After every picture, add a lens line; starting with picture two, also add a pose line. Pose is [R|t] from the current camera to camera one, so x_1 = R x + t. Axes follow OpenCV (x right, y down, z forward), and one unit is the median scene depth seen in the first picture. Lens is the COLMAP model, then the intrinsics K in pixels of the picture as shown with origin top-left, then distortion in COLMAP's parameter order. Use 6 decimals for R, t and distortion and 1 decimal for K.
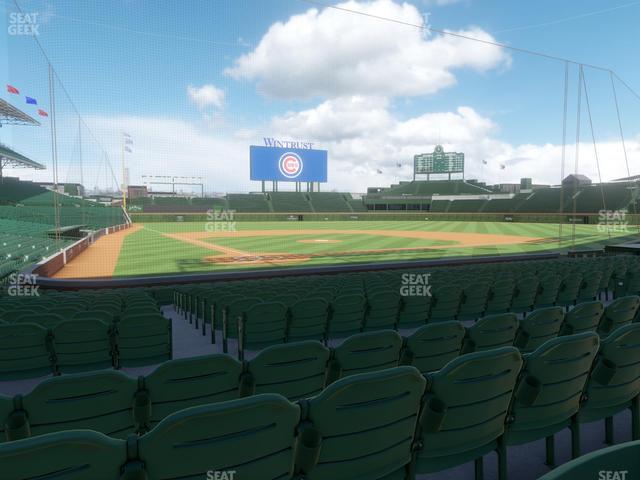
lens RADIAL K [[416.6, 0, 319.3], [0, 416.6, 240.6], [0, 0, 1]] dist [0.000169, -0.000281]
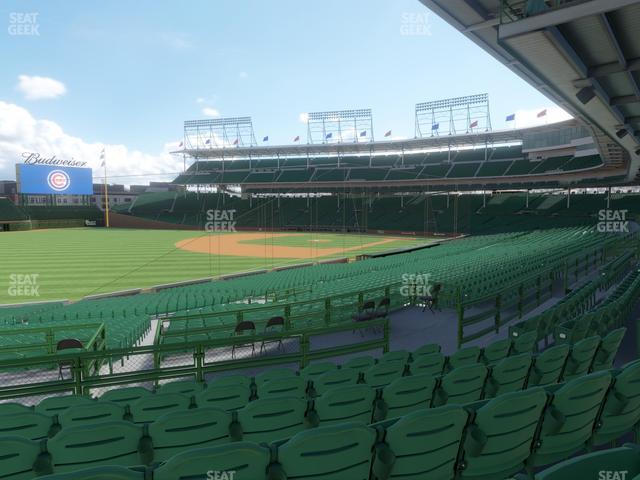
lens RADIAL K [[416.6, 0, 320.5], [0, 416.6, 238.7], [0, 0, 1]] dist [0.000169, -0.000281]
pose [[-0.505190, -0.068953, 0.860249, -0.476442], [0.061586, 0.991381, 0.115631, -0.066077], [-0.860808, 0.111395, -0.496589, 0.585666]]
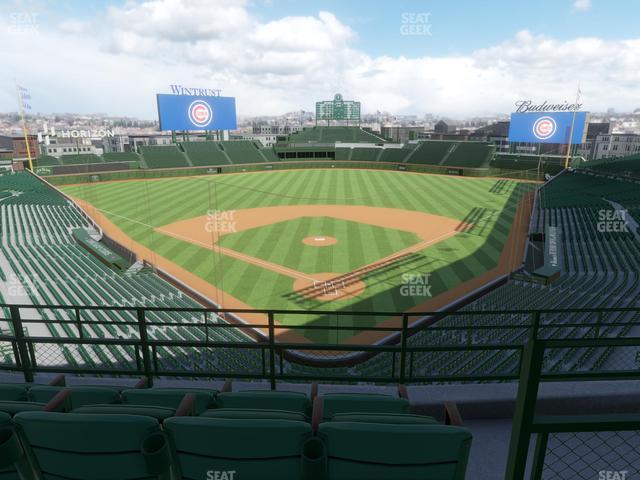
lens RADIAL K [[416.6, 0, 319.5], [0, 416.6, 241.1], [0, 0, 1]] dist [0.000169, -0.000281]
pose [[0.950213, -0.085530, 0.299631, -0.120674], [0.022529, 0.977932, 0.207707, -0.083173], [-0.310784, -0.190616, 0.931171, -0.066888]]
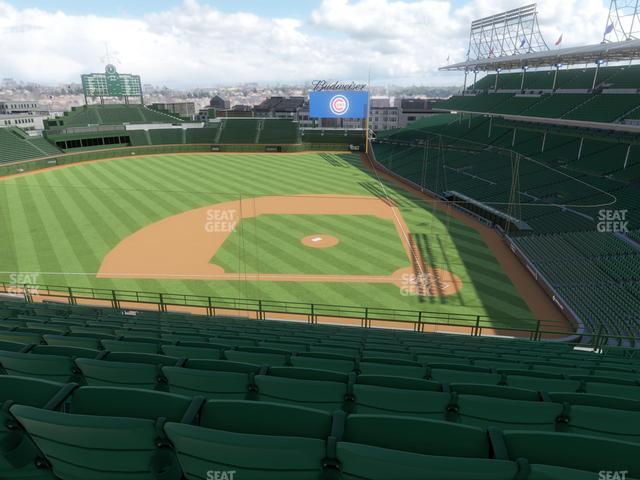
lens RADIAL K [[416.6, 0, 320.0], [0, 416.6, 240.8], [0, 0, 1]] dist [0.000169, -0.000281]
pose [[0.534922, -0.286342, 0.794901, -0.306033], [0.059558, 0.951259, 0.302587, -0.116443], [-0.842800, -0.114518, 0.525903, 0.105379]]
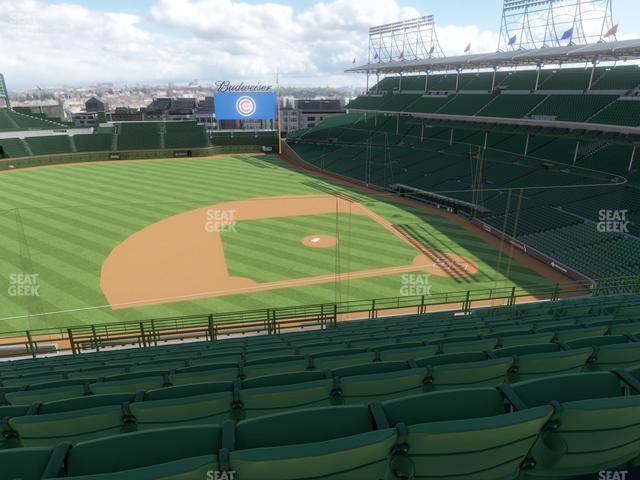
lens RADIAL K [[416.6, 0, 320.2], [0, 416.6, 240.7], [0, 0, 1]] dist [0.000169, -0.000281]
pose [[0.232633, -0.327485, 0.915771, -0.354768], [0.068282, 0.944780, 0.320513, -0.124175], [-0.970165, -0.012031, 0.242148, 0.214121]]
